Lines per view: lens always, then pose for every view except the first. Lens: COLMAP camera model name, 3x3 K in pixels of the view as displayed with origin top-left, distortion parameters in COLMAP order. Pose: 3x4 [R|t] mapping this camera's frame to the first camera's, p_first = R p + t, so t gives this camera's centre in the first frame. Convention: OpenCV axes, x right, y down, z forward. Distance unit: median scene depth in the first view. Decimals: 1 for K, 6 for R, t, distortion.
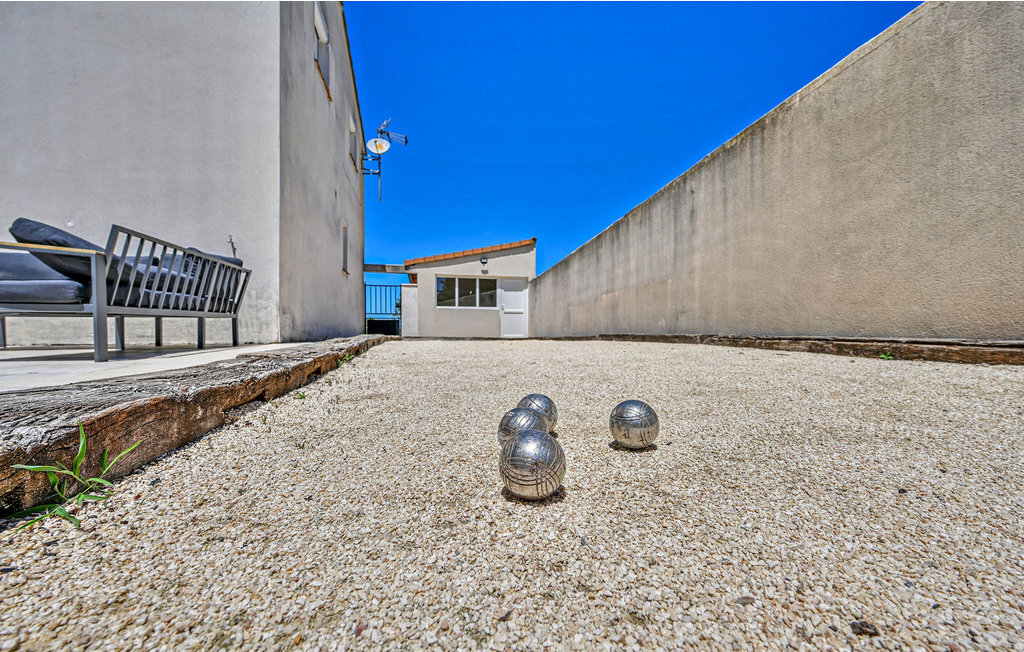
lens RADIAL K [[379.8, 0, 515.7], [0, 379.8, 332.4], [0, 0, 1]] dist [-0.013289, 0.000112]
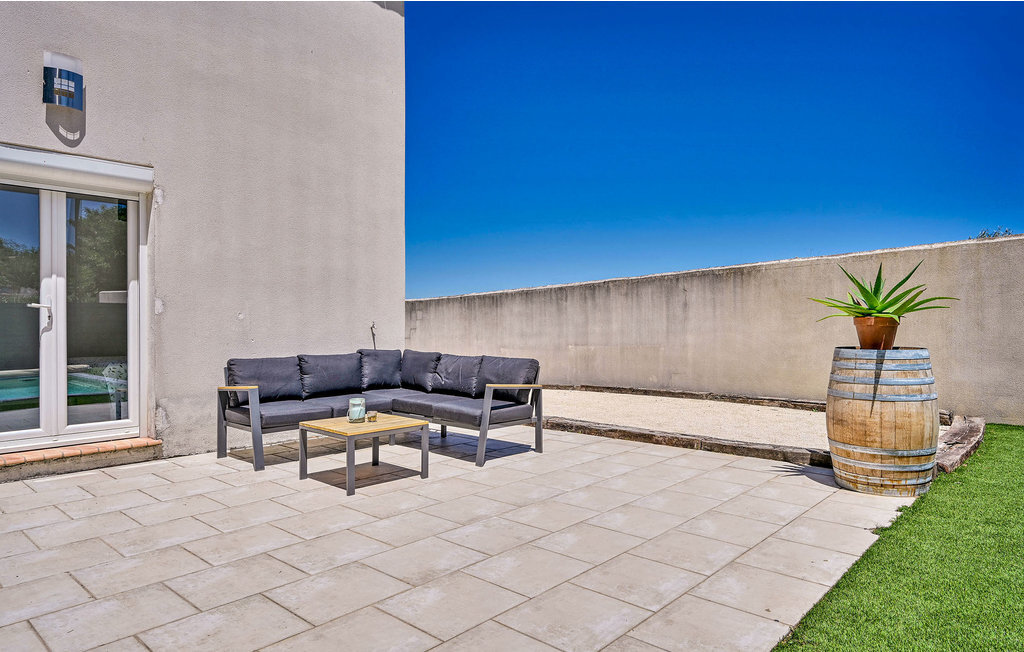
lens RADIAL K [[650.0, 0, 533.7], [0, 650.0, 326.3], [0, 0, 1]] dist [0.004140, 0.001762]
pose [[0.820118, -0.005730, 0.572166, -1.062850], [0.011028, 0.999922, -0.005793, -0.172374], [-0.572088, 0.011061, 0.820117, -0.516670]]
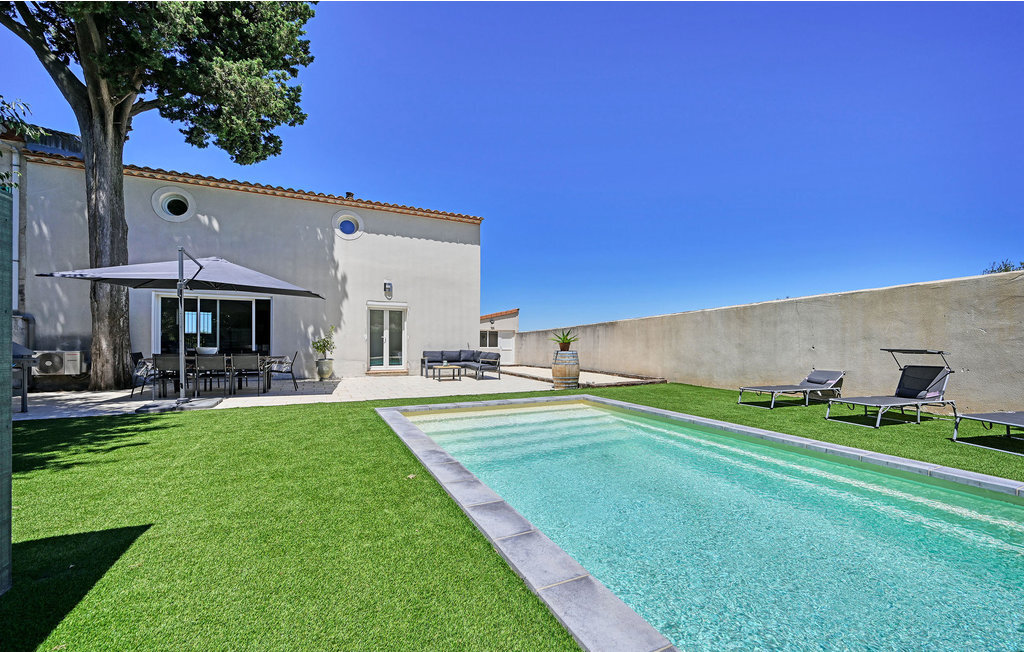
lens RADIAL K [[403.4, 0, 509.2], [0, 403.4, 347.6], [0, 0, 1]] dist [-0.001970, 0.000211]
pose [[0.981396, 0.007030, 0.191865, -0.822457], [-0.007428, 0.999971, 0.001358, -0.159617], [-0.191850, -0.002758, 0.981420, -1.946065]]
